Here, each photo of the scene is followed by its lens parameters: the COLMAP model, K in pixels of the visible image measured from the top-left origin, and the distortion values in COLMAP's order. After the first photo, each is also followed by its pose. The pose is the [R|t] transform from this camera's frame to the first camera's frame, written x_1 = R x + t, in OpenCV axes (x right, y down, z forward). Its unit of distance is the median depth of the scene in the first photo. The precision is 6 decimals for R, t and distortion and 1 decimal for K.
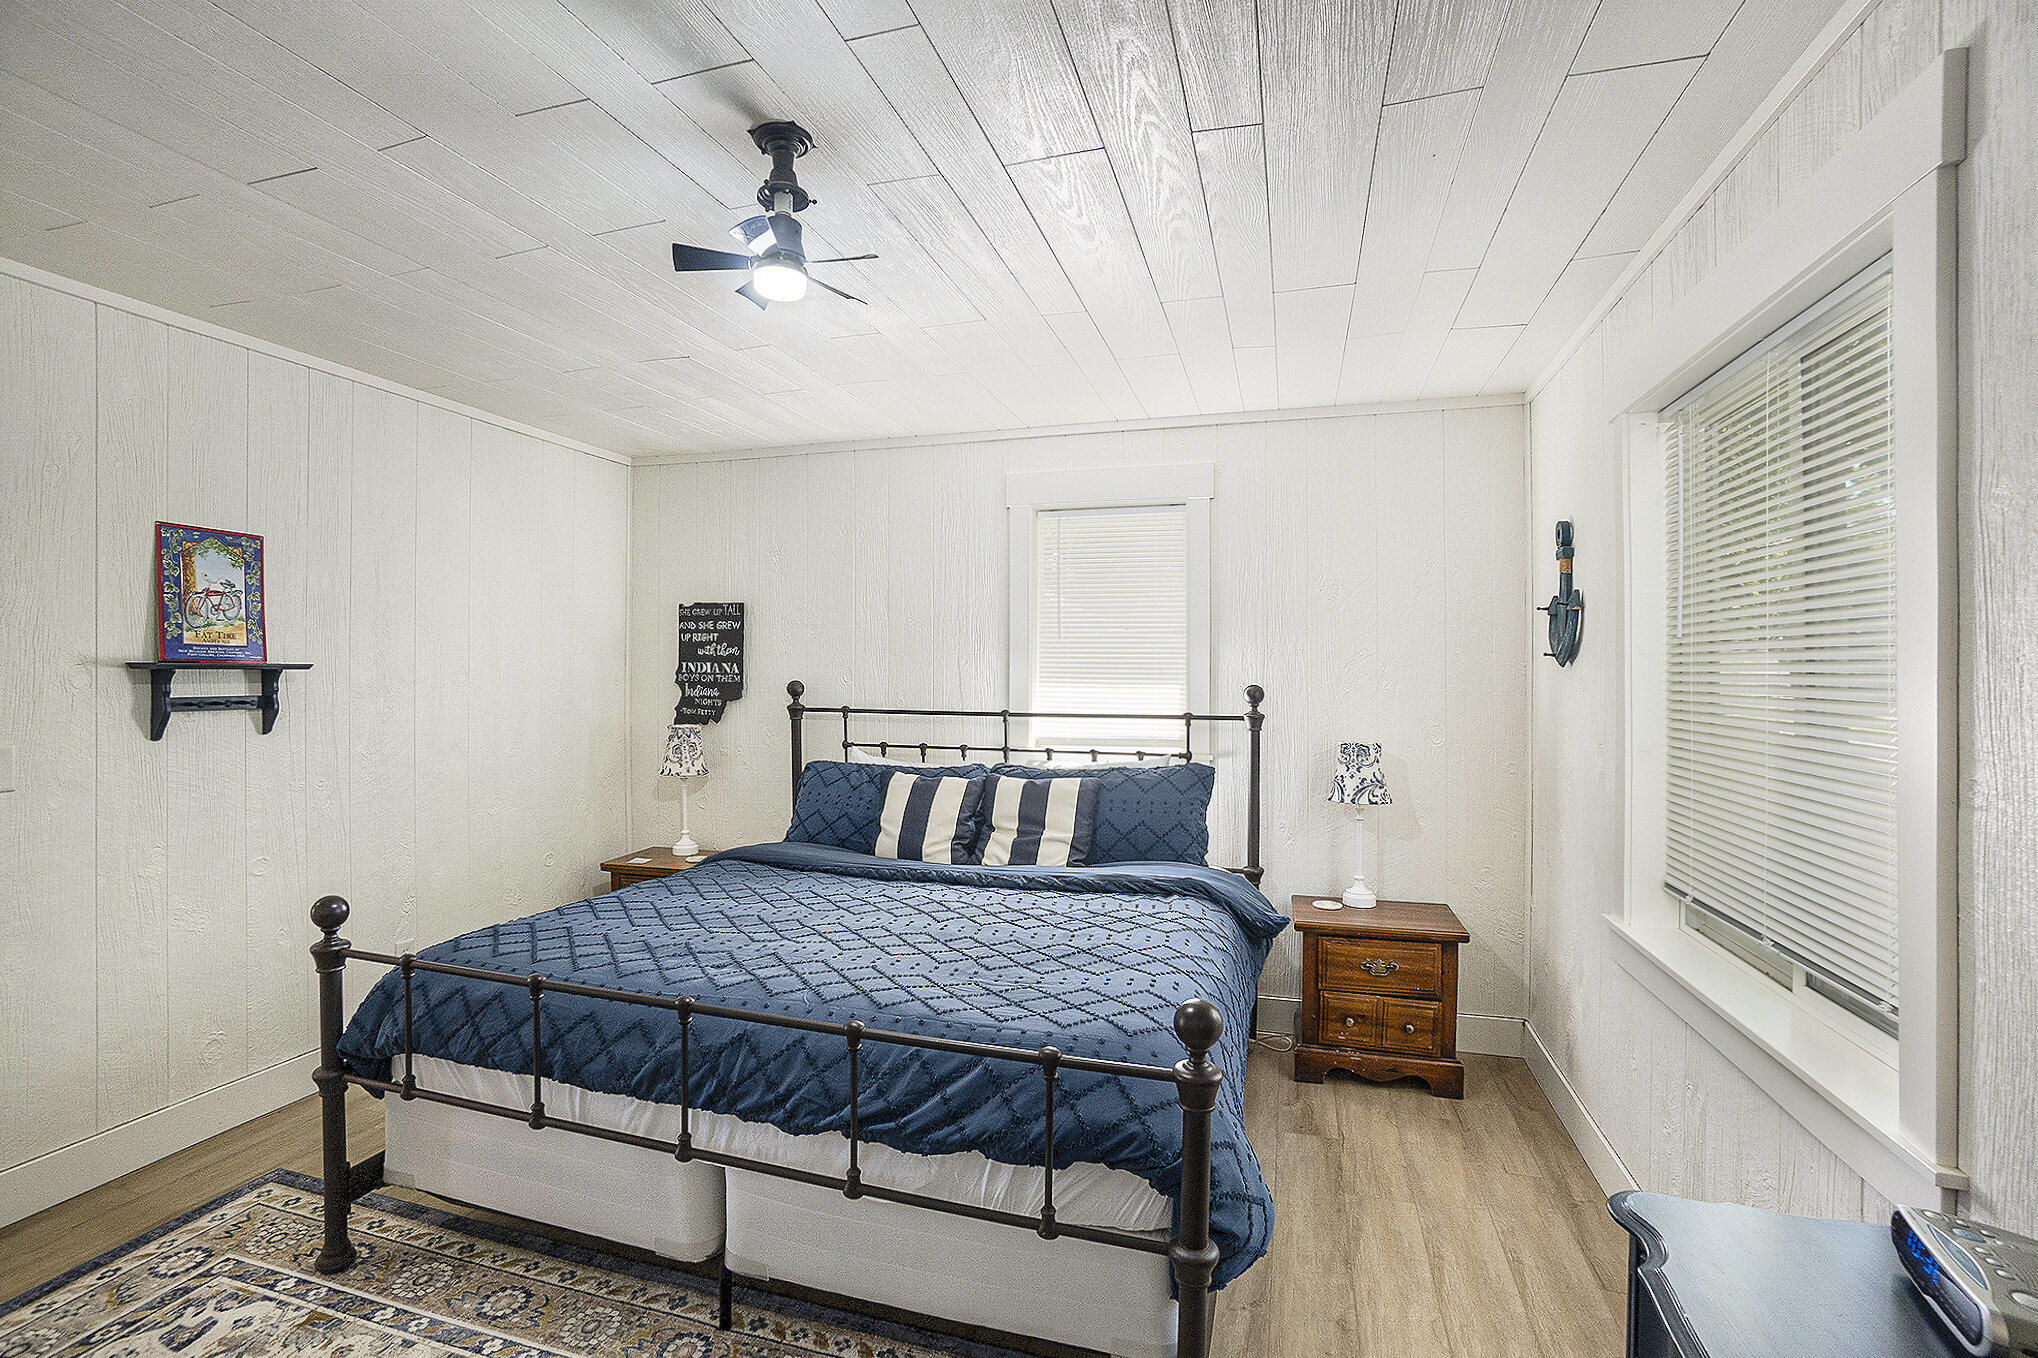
lens RADIAL K [[925.7, 0, 1026.2], [0, 925.7, 669.1], [0, 0, 1]] dist [-0.029196, 0.003217]
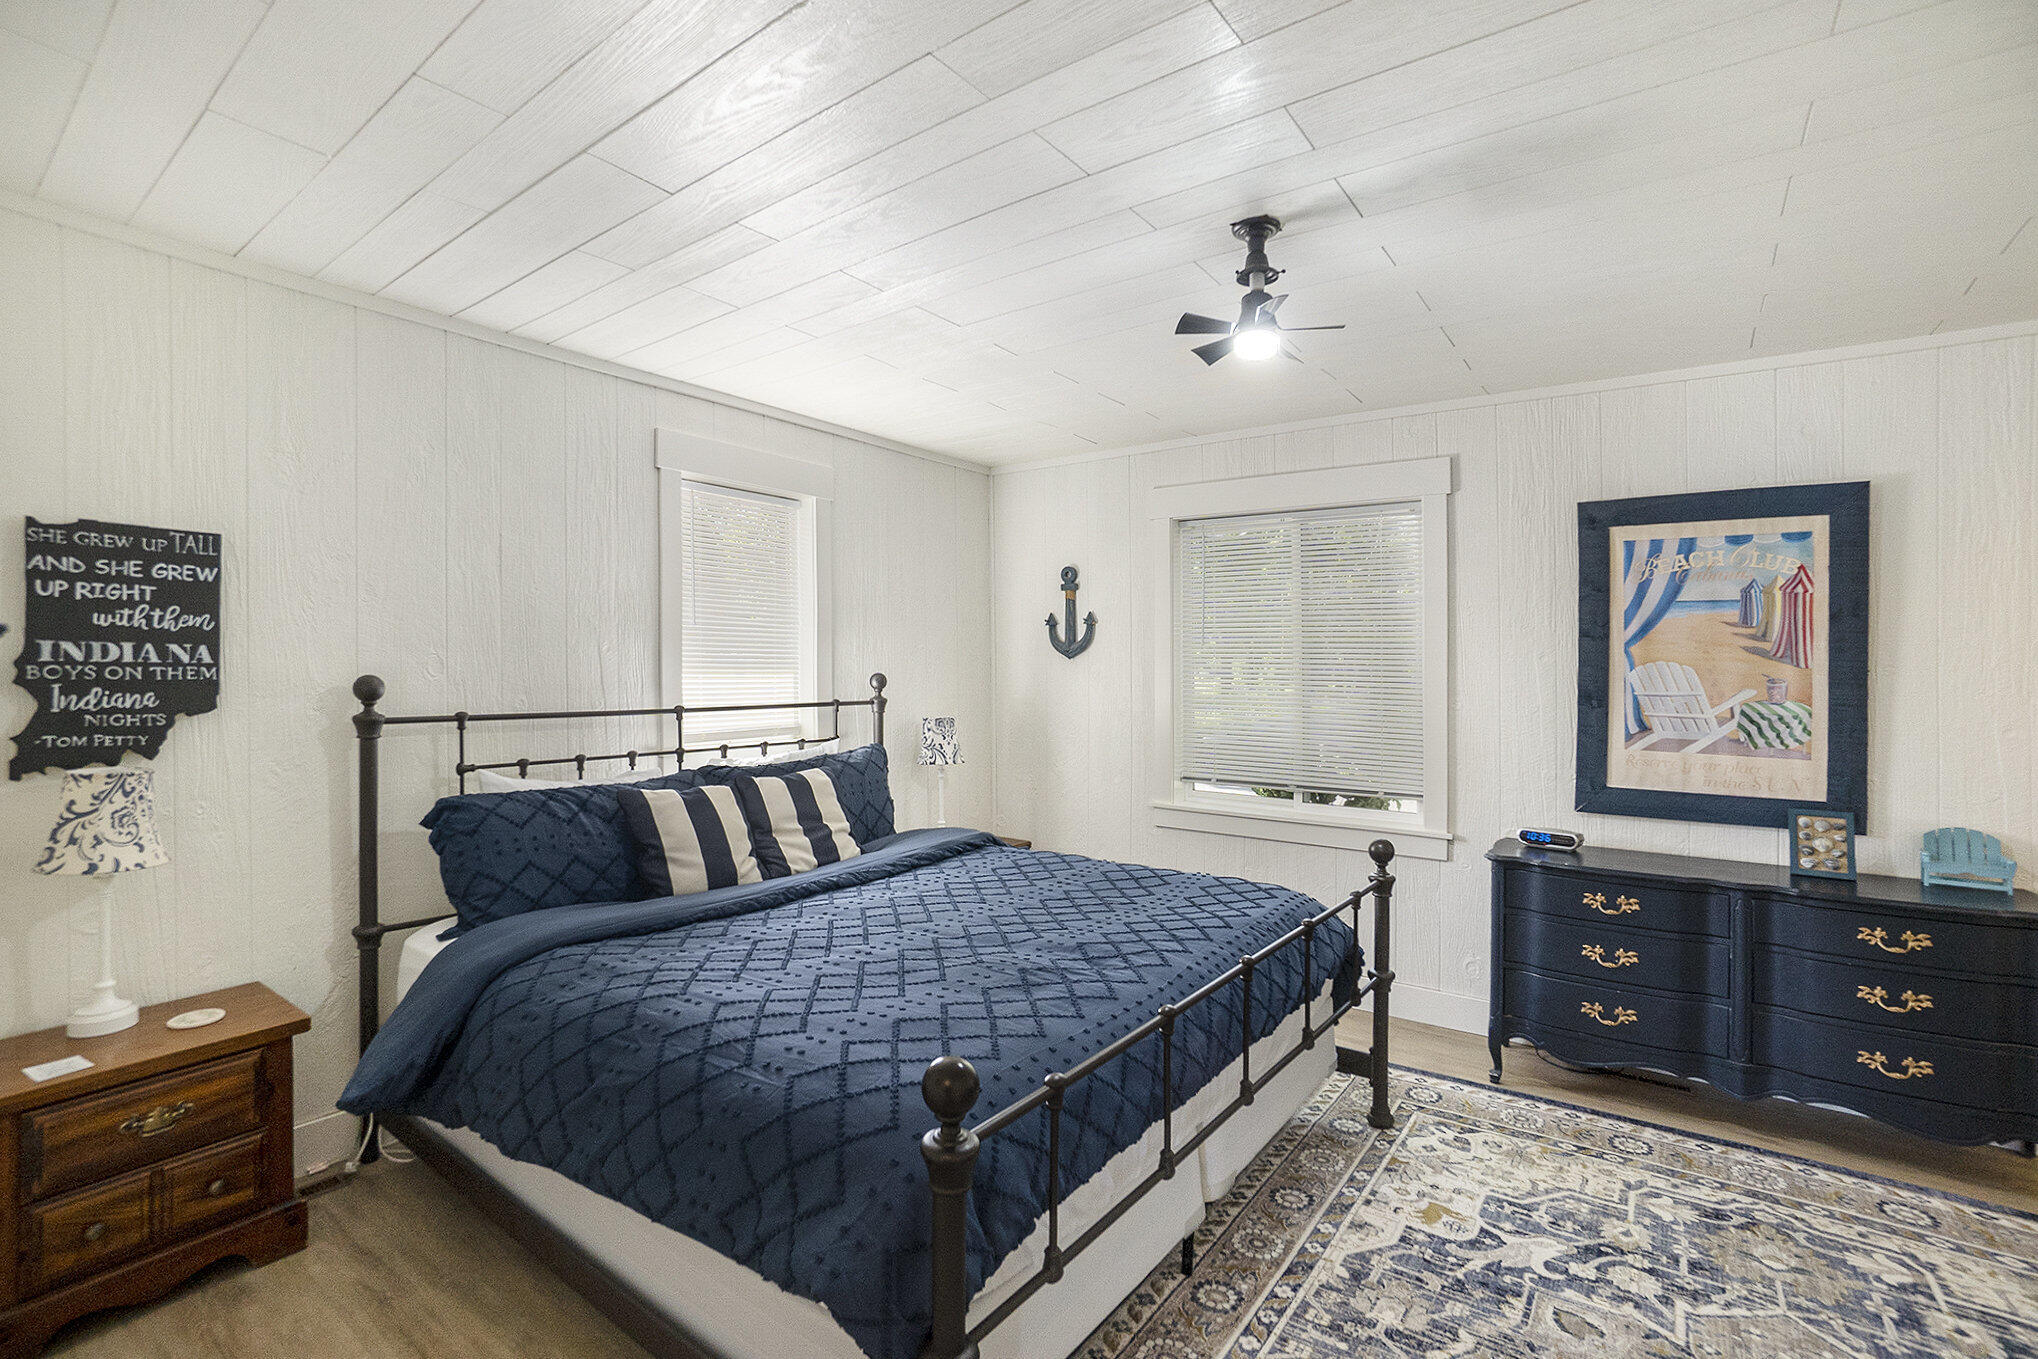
lens RADIAL K [[925.7, 0, 1036.5], [0, 925.7, 675.4], [0, 0, 1]] dist [-0.029196, 0.003217]
pose [[0.327926, -0.010926, 0.944640, -0.653145], [0.000952, 0.999936, 0.011235, 0.006120], [-0.944703, -0.002785, 0.327915, 0.368703]]
